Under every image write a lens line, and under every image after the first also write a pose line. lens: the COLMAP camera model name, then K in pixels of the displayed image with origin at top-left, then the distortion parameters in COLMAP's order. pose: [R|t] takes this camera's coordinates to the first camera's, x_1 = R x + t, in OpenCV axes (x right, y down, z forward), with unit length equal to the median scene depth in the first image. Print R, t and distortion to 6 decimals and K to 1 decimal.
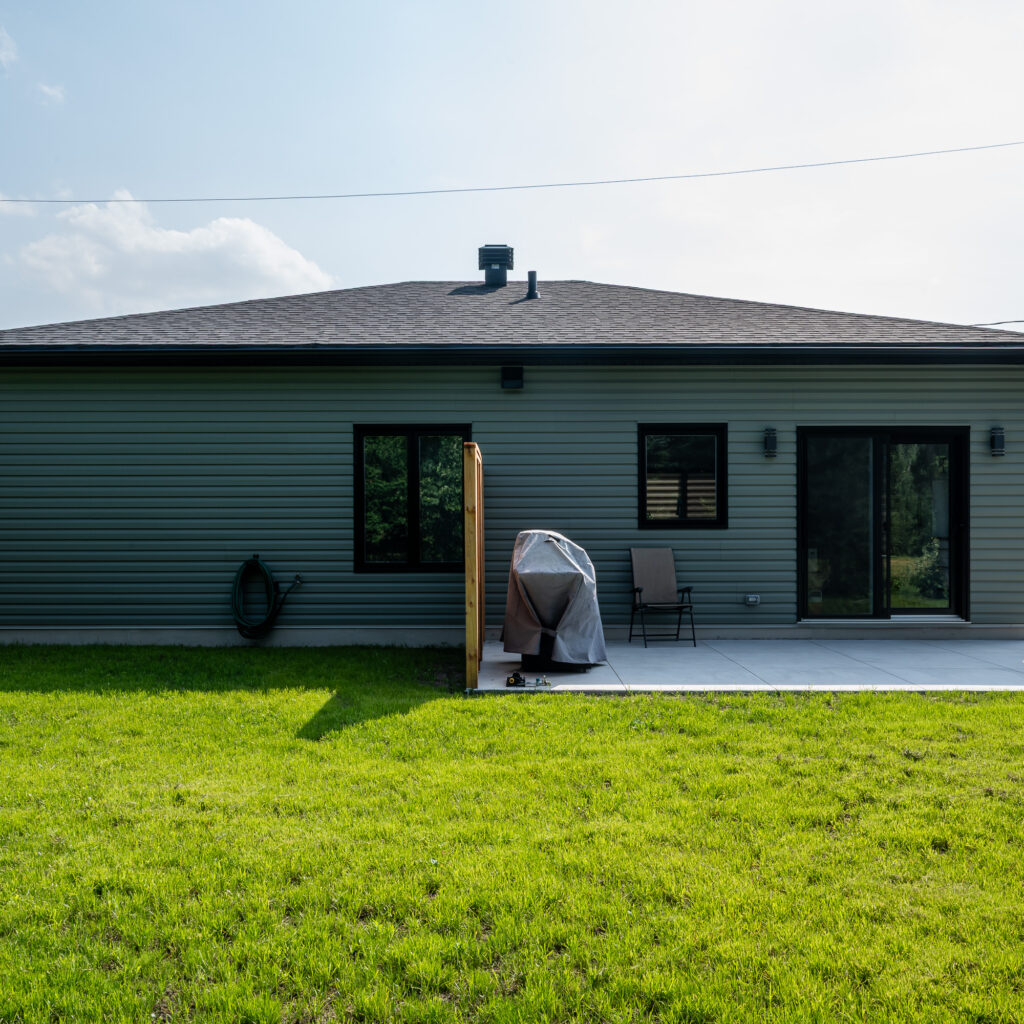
lens RADIAL K [[1152.8, 0, 512.1], [0, 1152.8, 563.6], [0, 0, 1]] dist [0.007527, -0.004348]
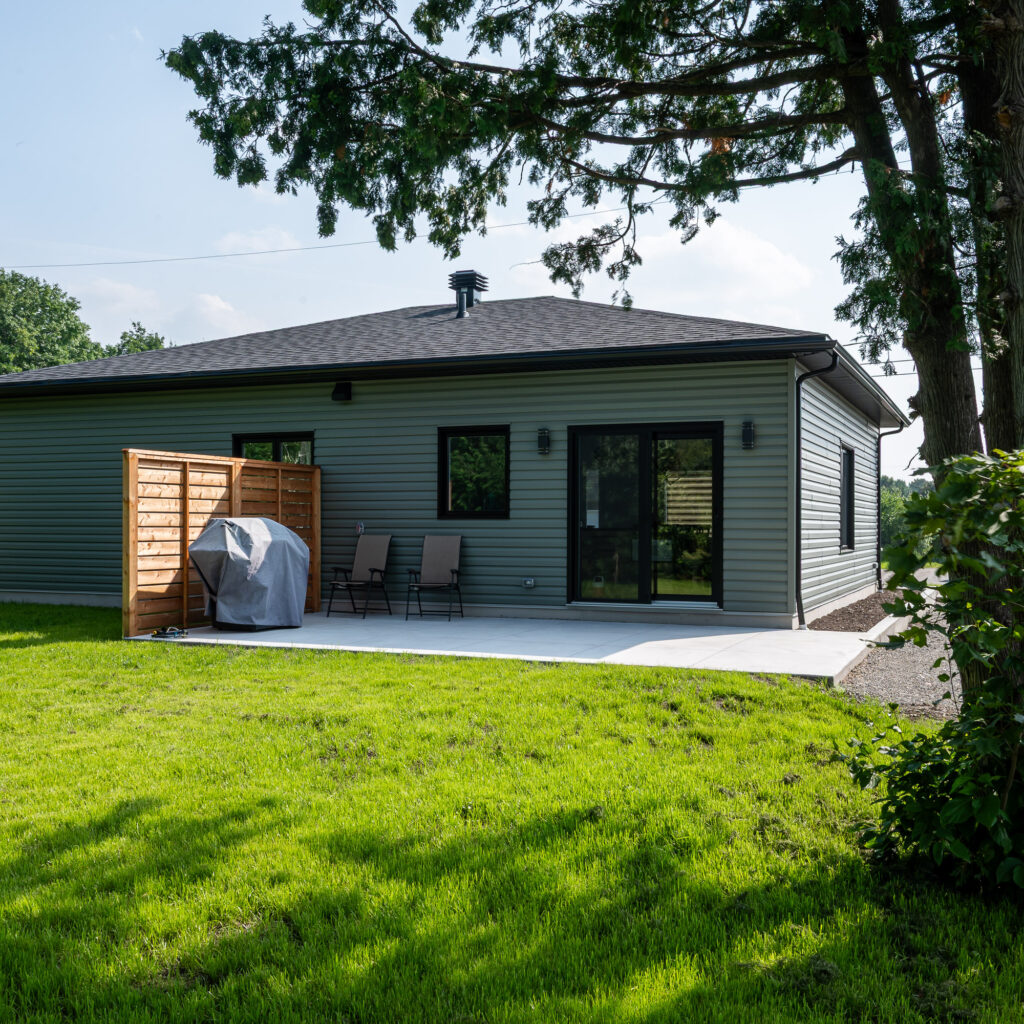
lens RADIAL K [[1183.1, 0, 512.0], [0, 1183.1, 512.0], [0, 0, 1]] dist [-0.006745, -0.002366]
pose [[0.925613, 0.000819, -0.378470, 0.623684], [-0.016549, 0.999129, -0.038311, 0.007098], [0.378109, 0.041725, 0.924820, -0.059980]]
